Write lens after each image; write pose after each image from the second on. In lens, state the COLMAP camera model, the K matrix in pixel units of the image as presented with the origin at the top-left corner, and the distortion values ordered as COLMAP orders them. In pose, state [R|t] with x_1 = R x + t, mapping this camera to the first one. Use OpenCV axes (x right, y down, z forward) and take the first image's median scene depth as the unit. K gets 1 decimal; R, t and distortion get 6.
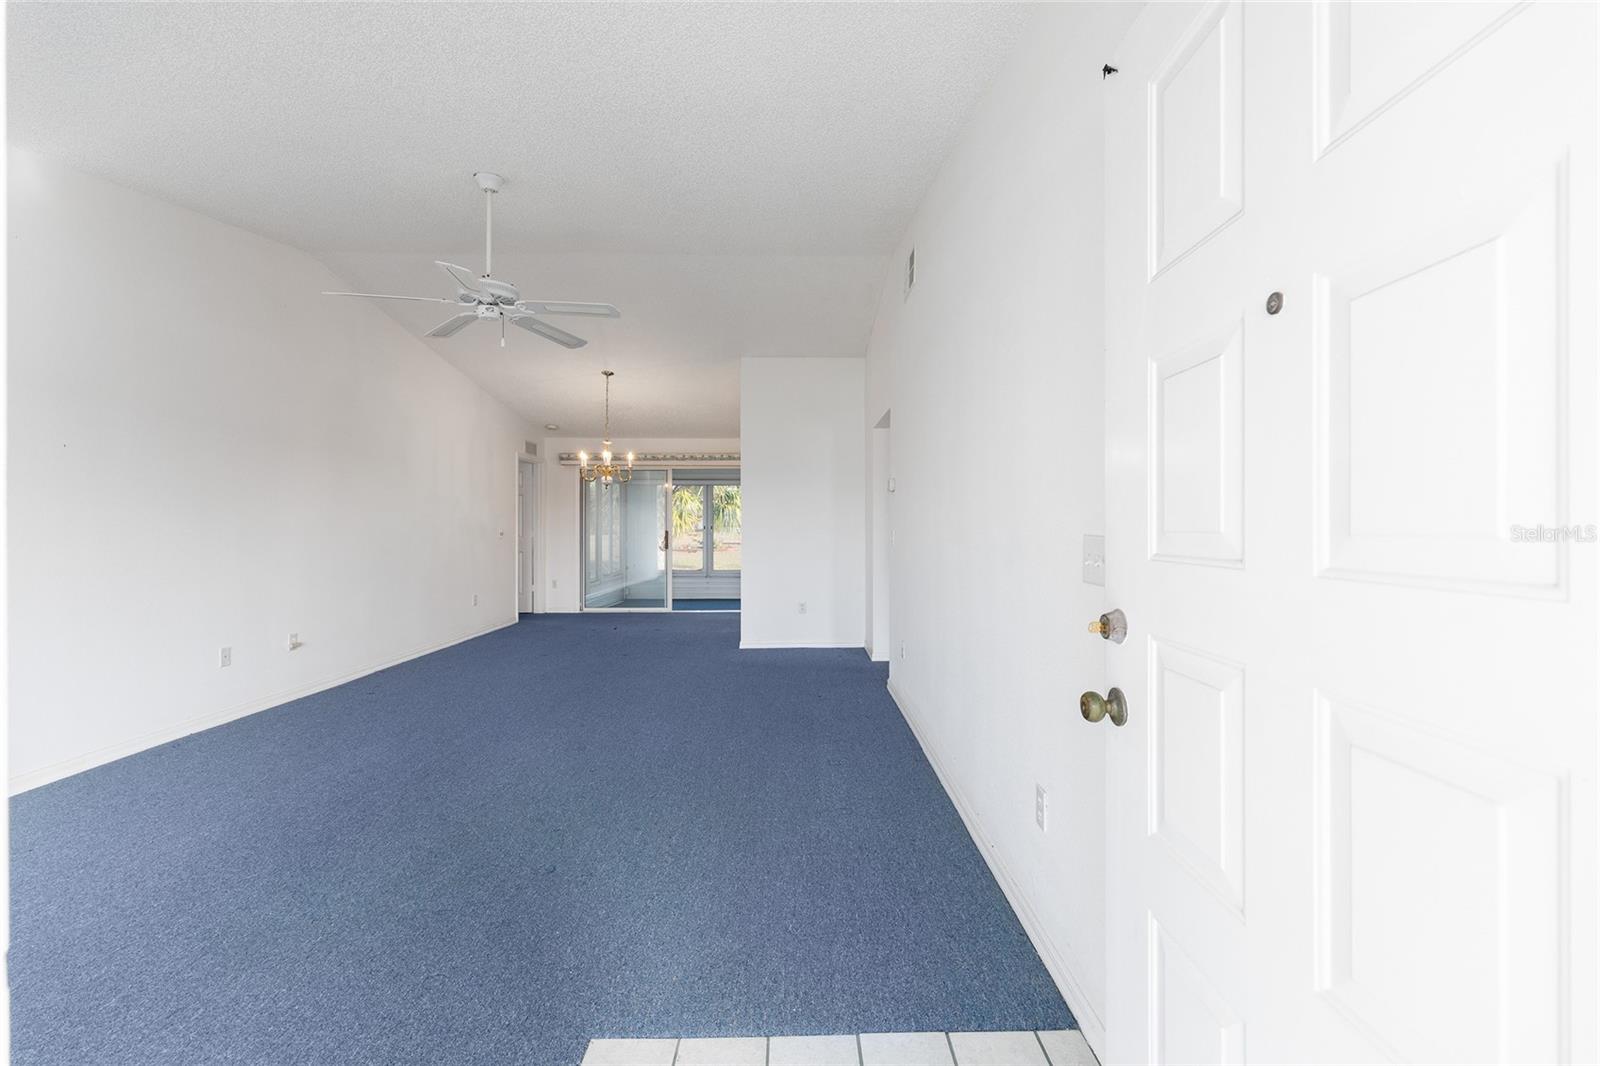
lens RADIAL K [[639.7, 0, 800.0], [0, 639.7, 527.2], [0, 0, 1]] dist [-0.002505, 0.000772]
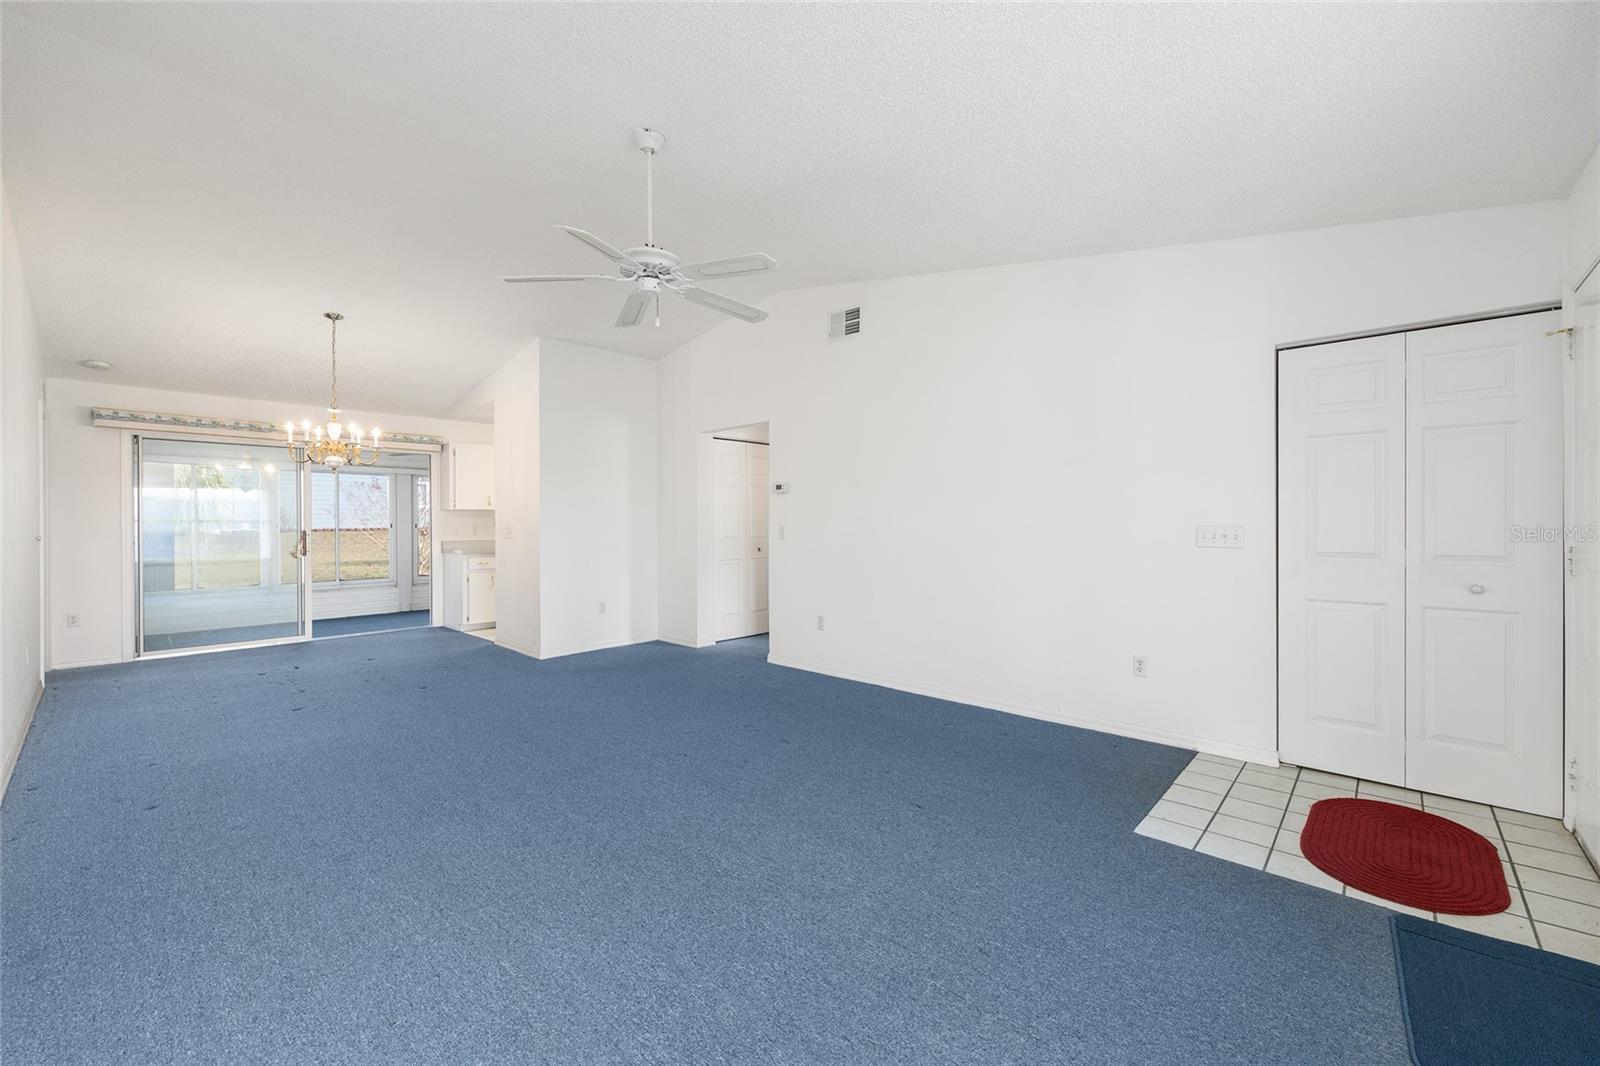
lens RADIAL K [[639.7, 0, 806.3], [0, 639.7, 525.7], [0, 0, 1]] dist [-0.002505, 0.000772]
pose [[0.680766, -0.006607, 0.732471, -0.363501], [0.000195, 0.999961, 0.008839, -0.006286], [-0.732501, -0.005874, 0.680741, 0.076699]]
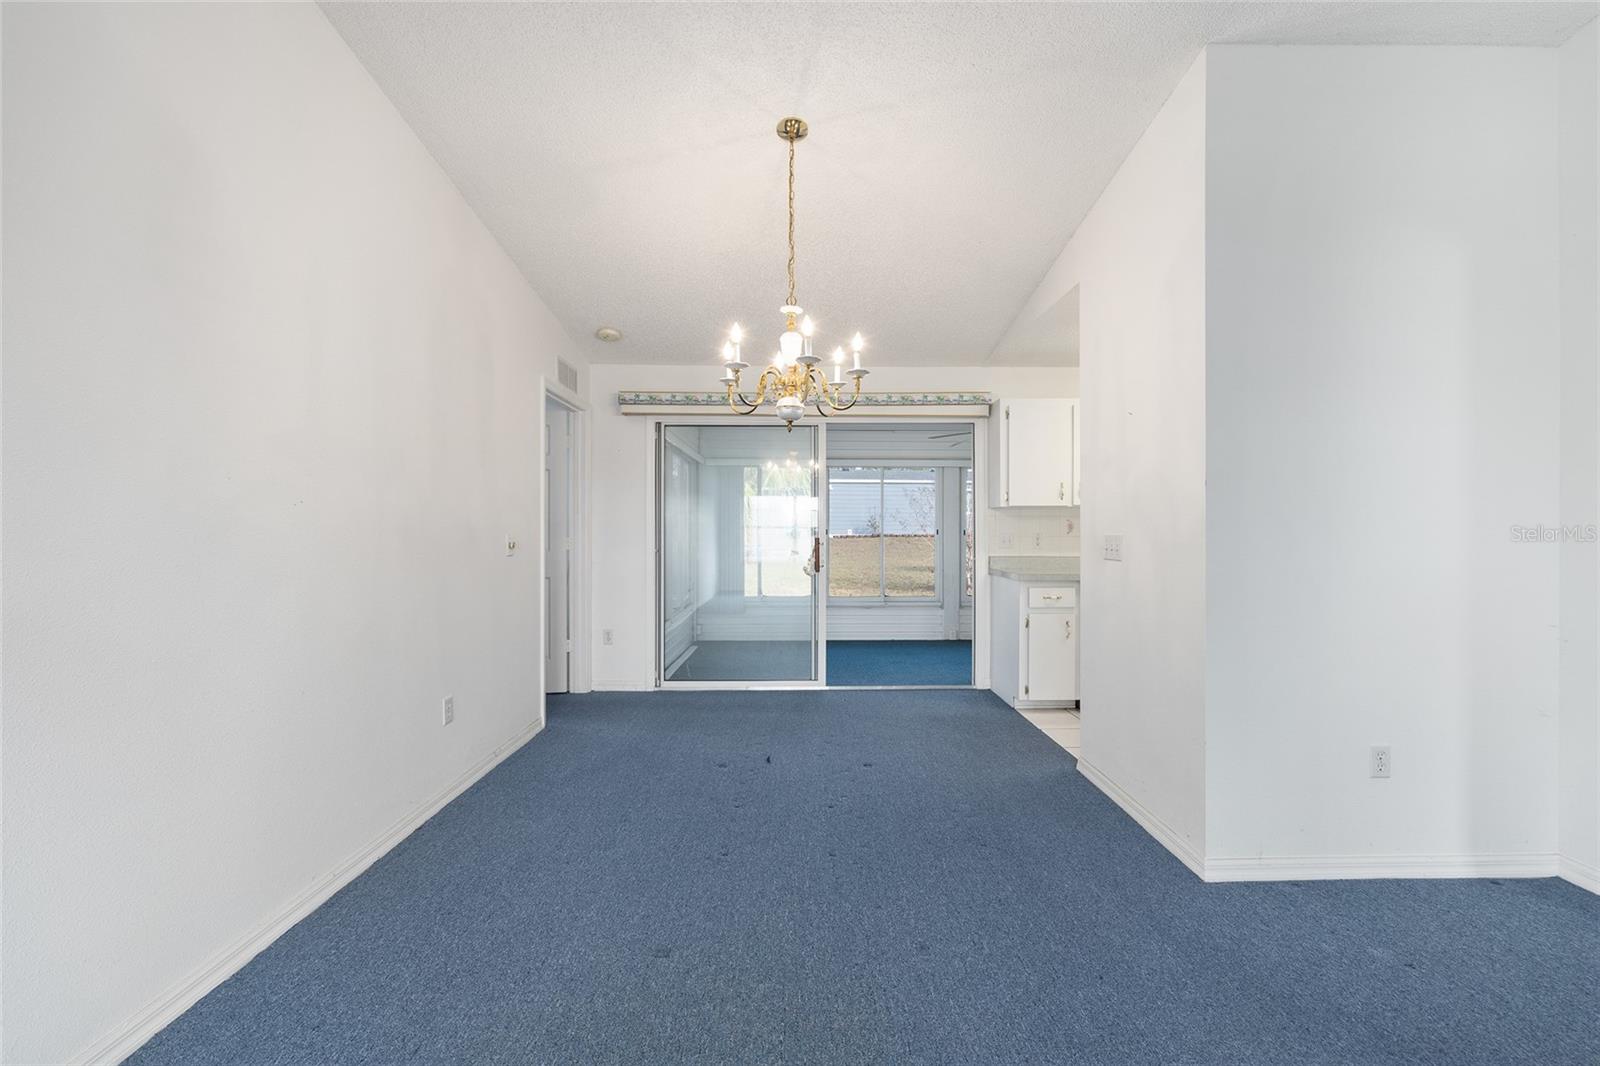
lens RADIAL K [[639.7, 0, 807.8], [0, 639.7, 530.3], [0, 0, 1]] dist [-0.002505, 0.000772]
pose [[0.999944, -0.000816, 0.010575, -0.228402], [0.000777, 0.999993, 0.003680, -0.002538], [-0.010578, -0.003671, 0.999937, 0.475139]]
